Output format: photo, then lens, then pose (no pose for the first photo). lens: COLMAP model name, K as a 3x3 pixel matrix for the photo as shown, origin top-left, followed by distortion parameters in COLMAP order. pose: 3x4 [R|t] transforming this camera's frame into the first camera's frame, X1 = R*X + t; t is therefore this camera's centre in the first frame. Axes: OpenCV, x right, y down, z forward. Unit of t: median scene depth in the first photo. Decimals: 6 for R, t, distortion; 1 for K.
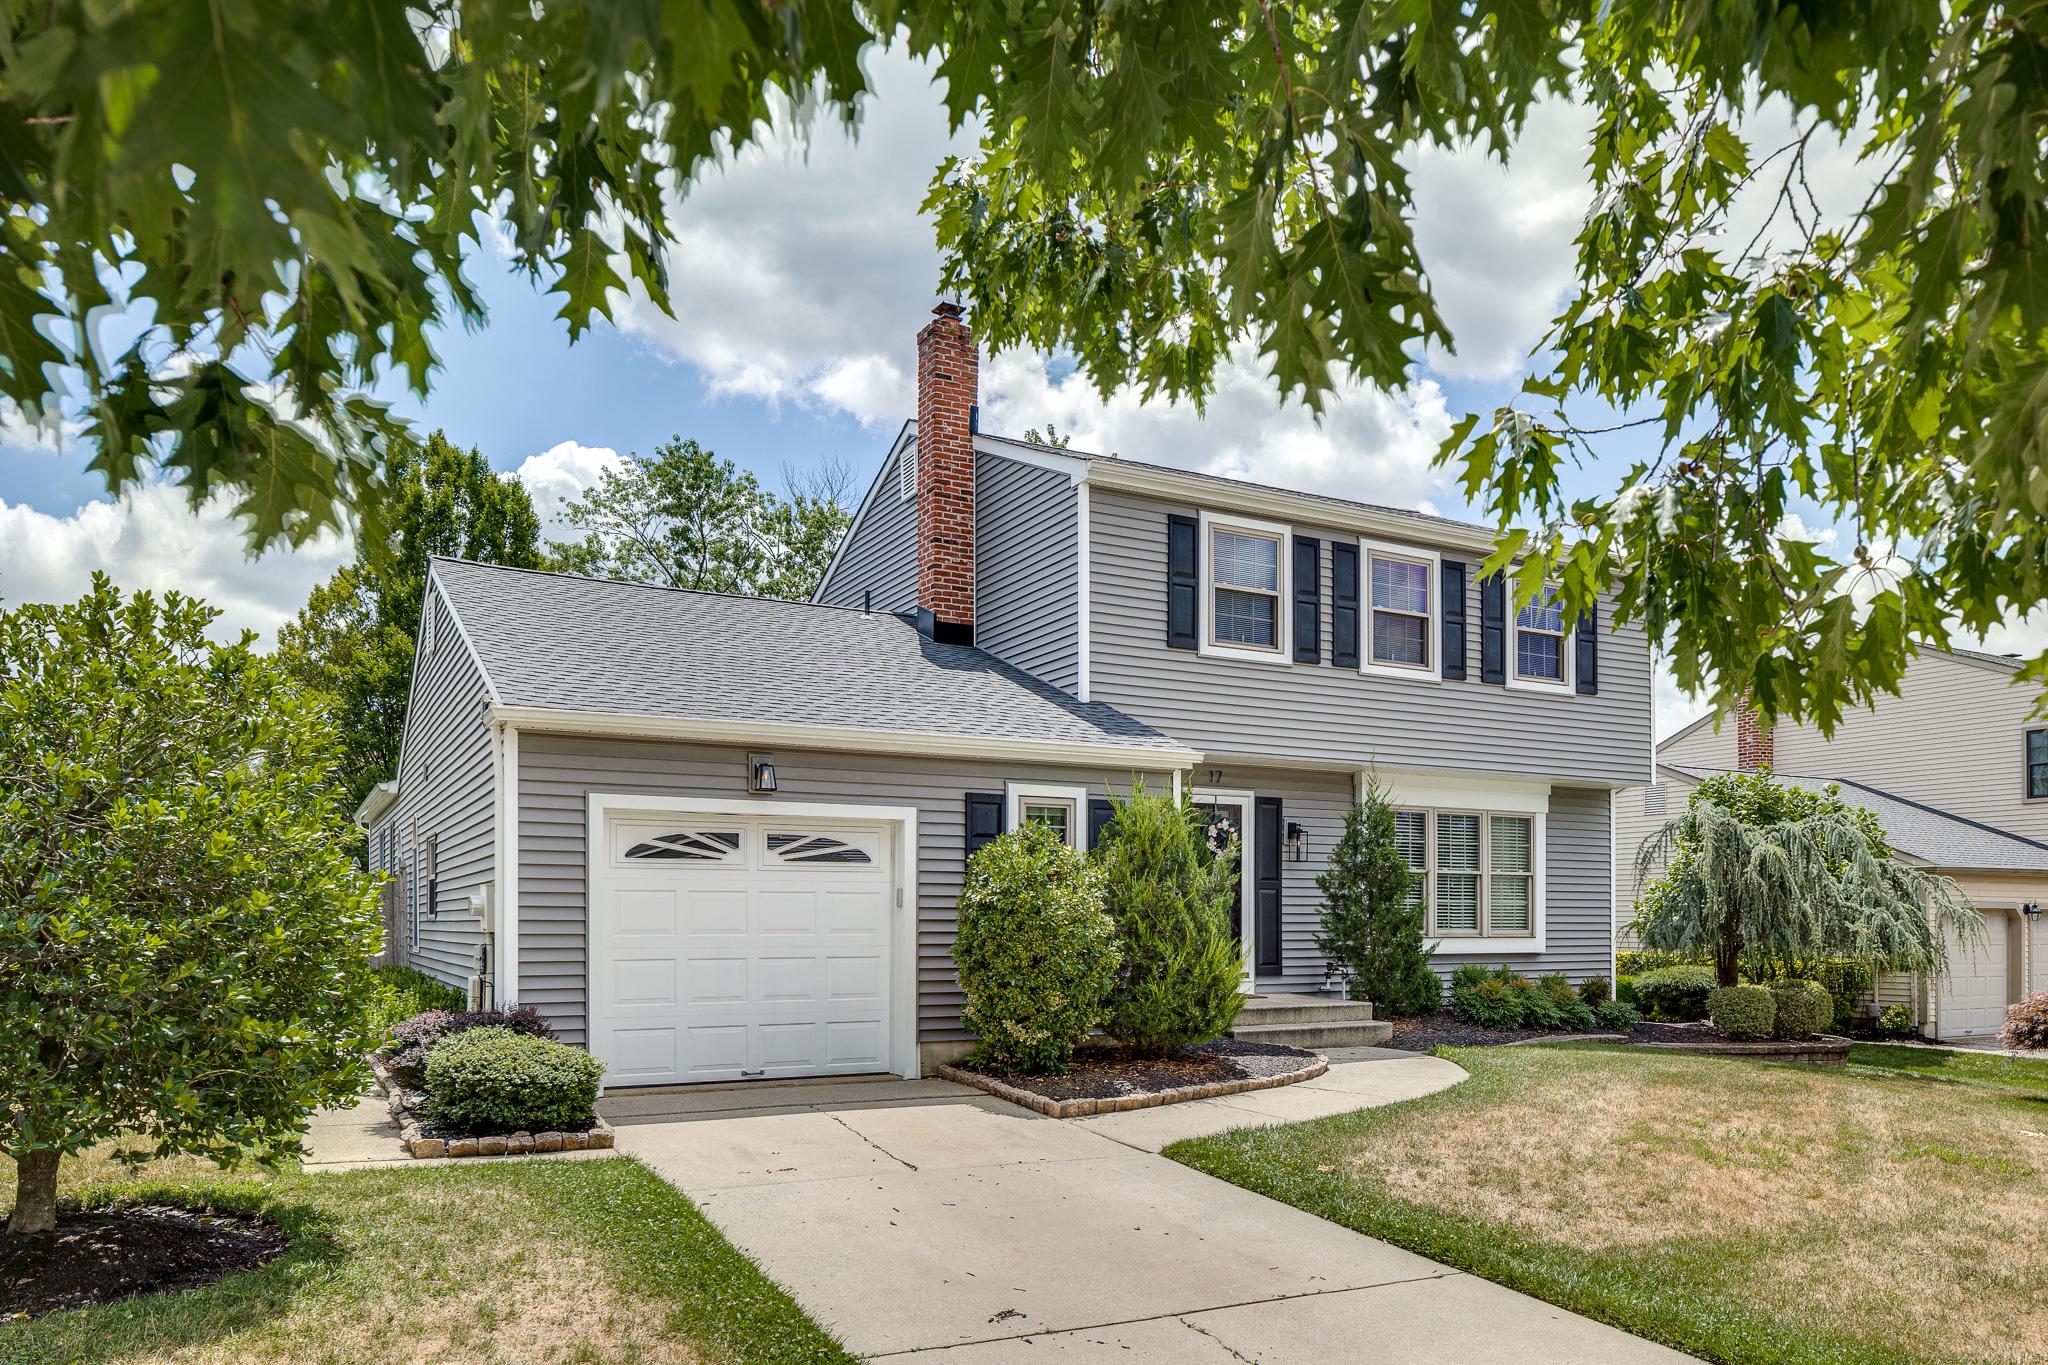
lens RADIAL K [[1397.7, 0, 1028.2], [0, 1397.7, 751.5], [0, 0, 1]] dist [-0.011869, -0.003620]
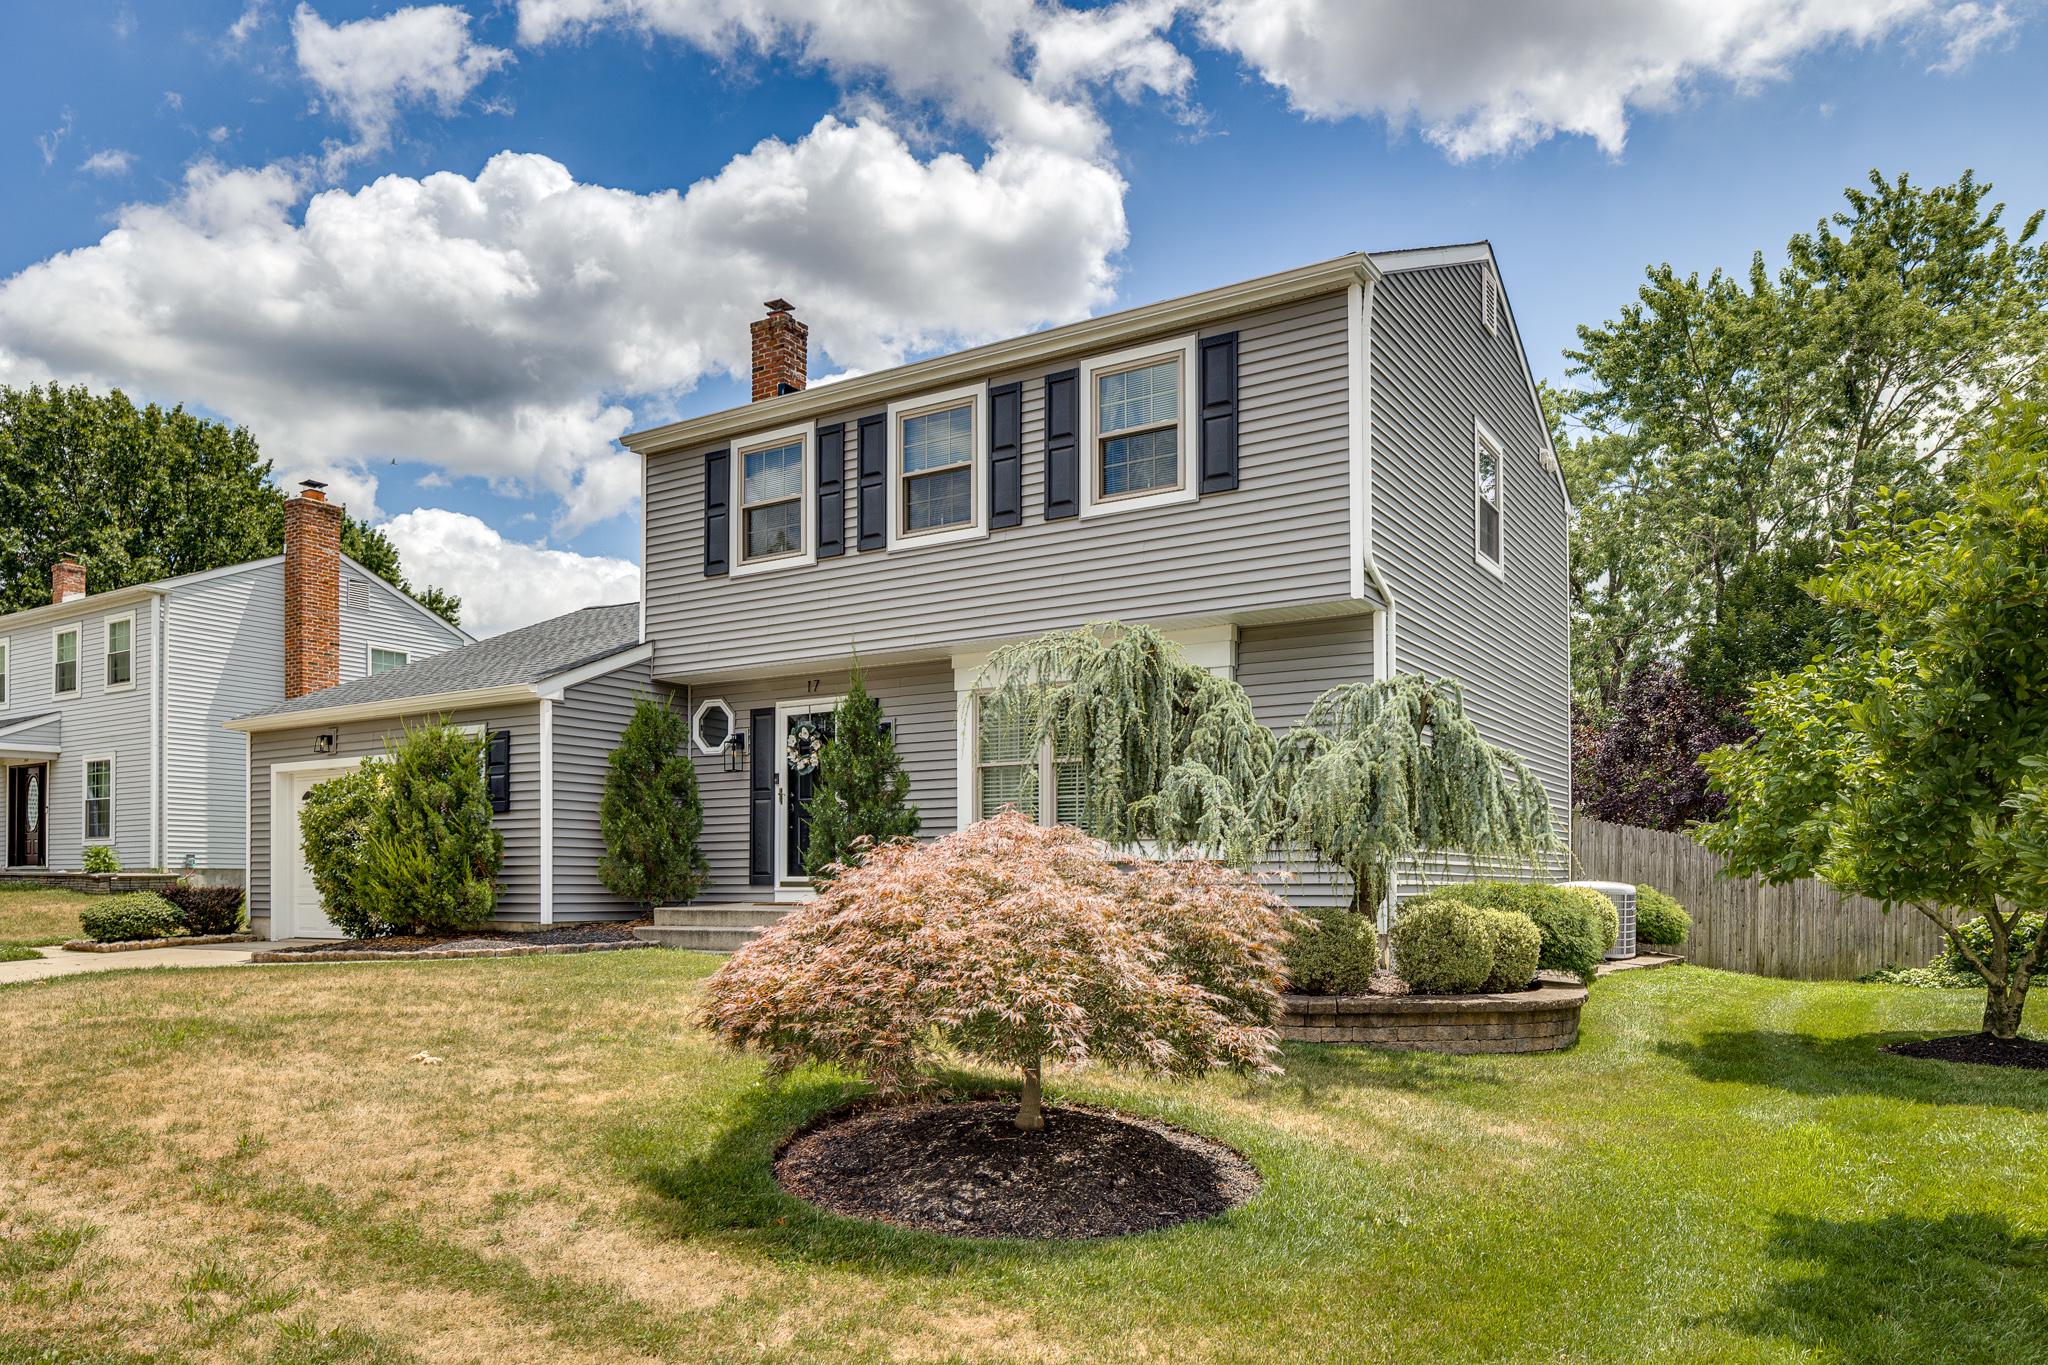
lens RADIAL K [[1397.7, 0, 1028.2], [0, 1397.7, 751.5], [0, 0, 1]] dist [-0.011869, -0.003620]
pose [[0.494076, -0.088698, -0.864883, 1.073183], [0.107961, 0.993342, -0.040198, 0.120601], [0.862690, -0.073513, 0.500362, 0.626136]]
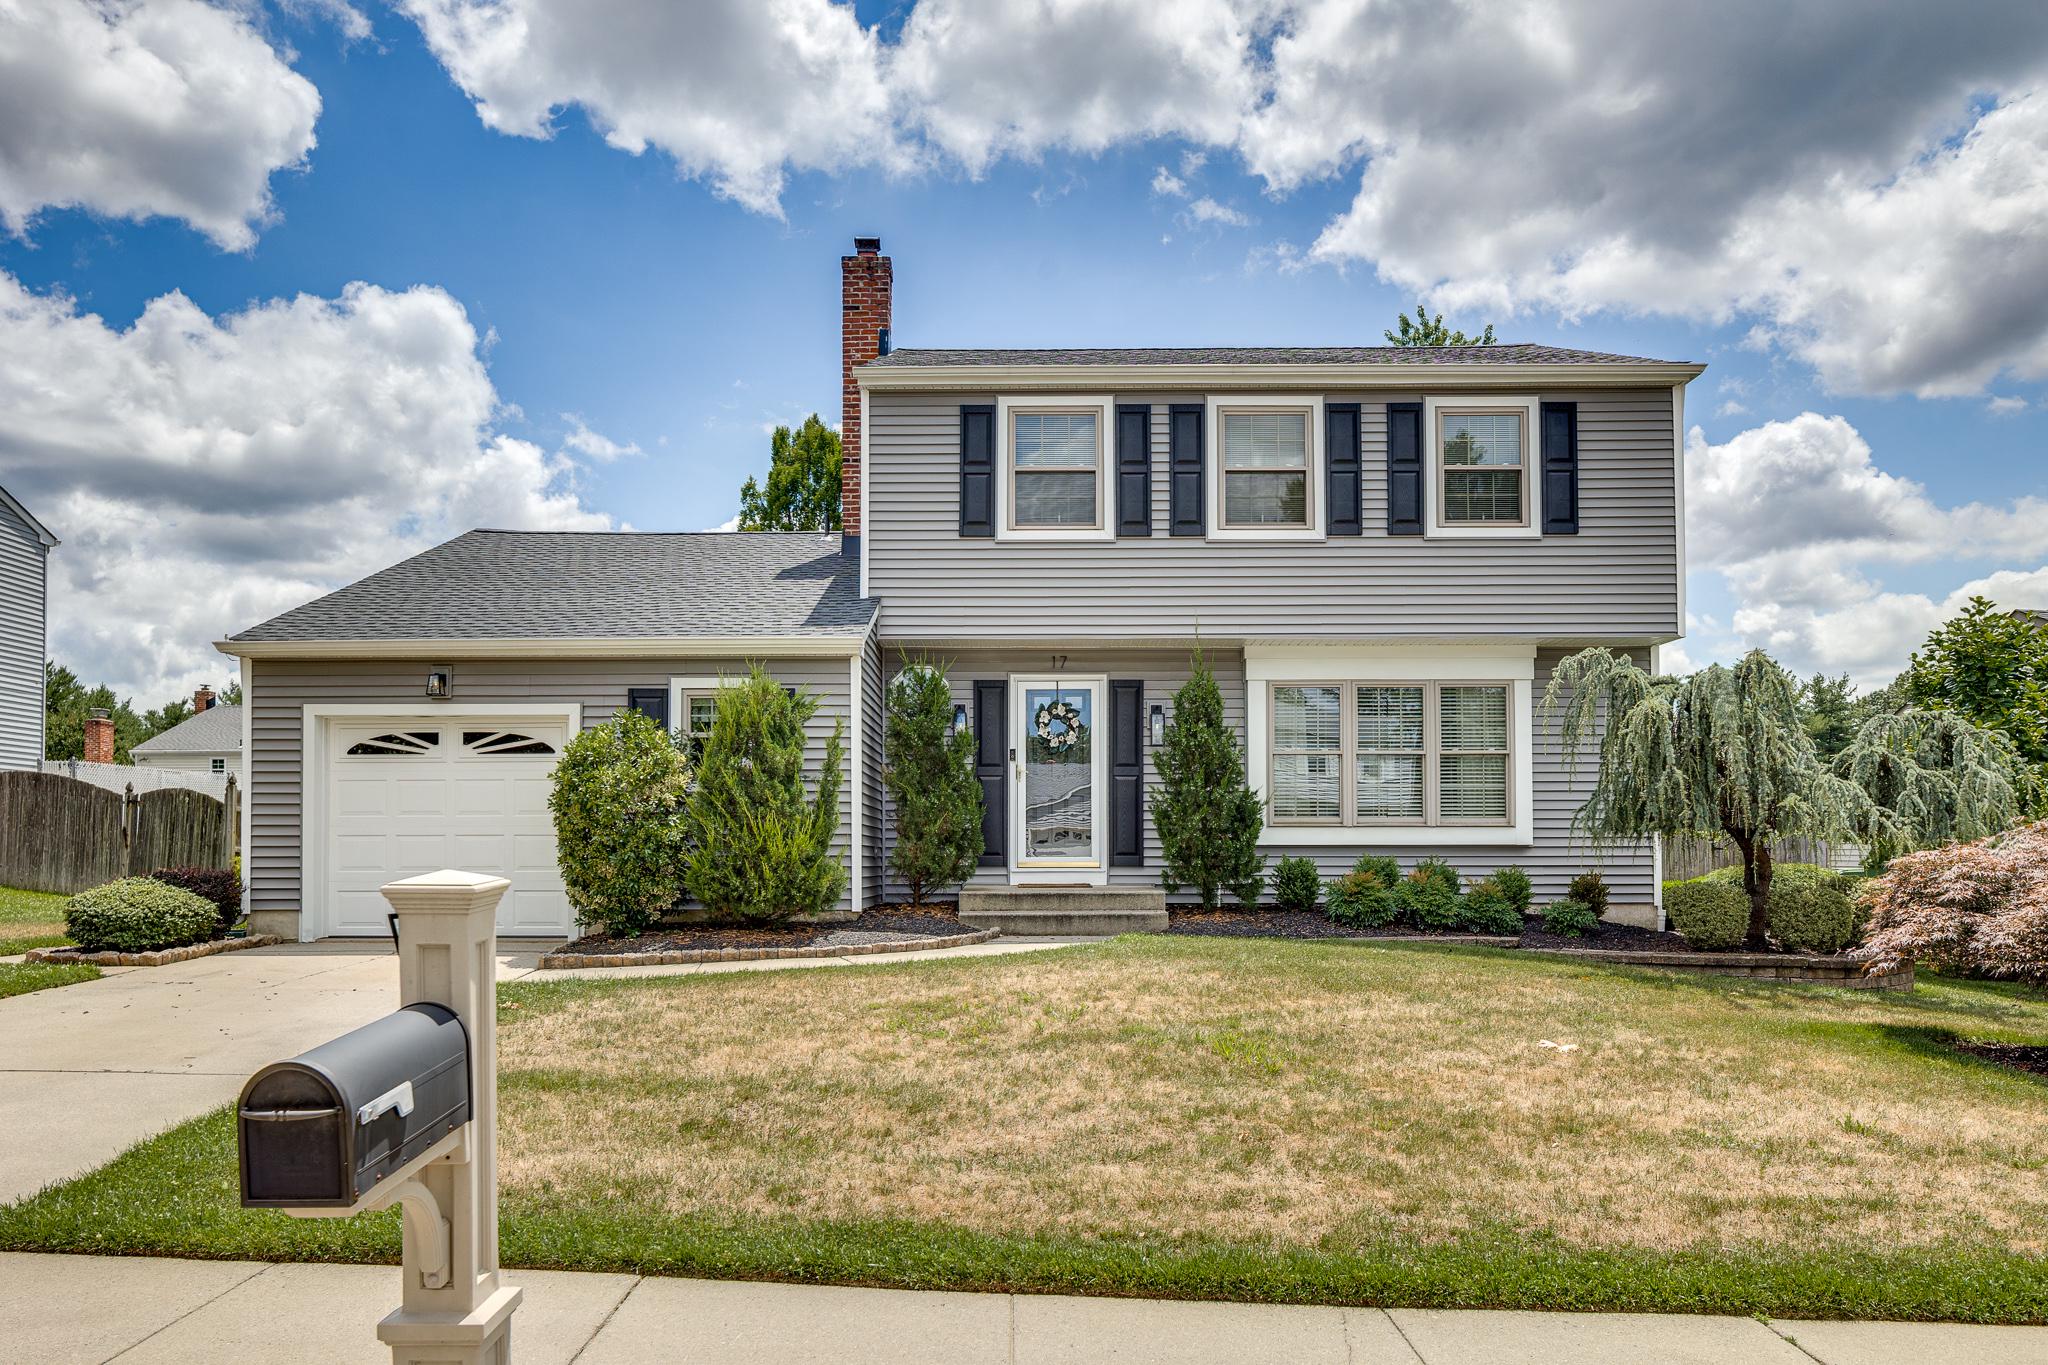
lens RADIAL K [[1385.5, 0, 1024.0], [0, 1385.5, 682.5], [0, 0, 1]] dist [-0.006075, 0.000615]
pose [[0.875746, -0.065037, -0.478371, 0.574908], [0.061679, 0.997837, -0.022748, 0.052414], [0.478816, -0.009584, 0.877863, 0.135134]]
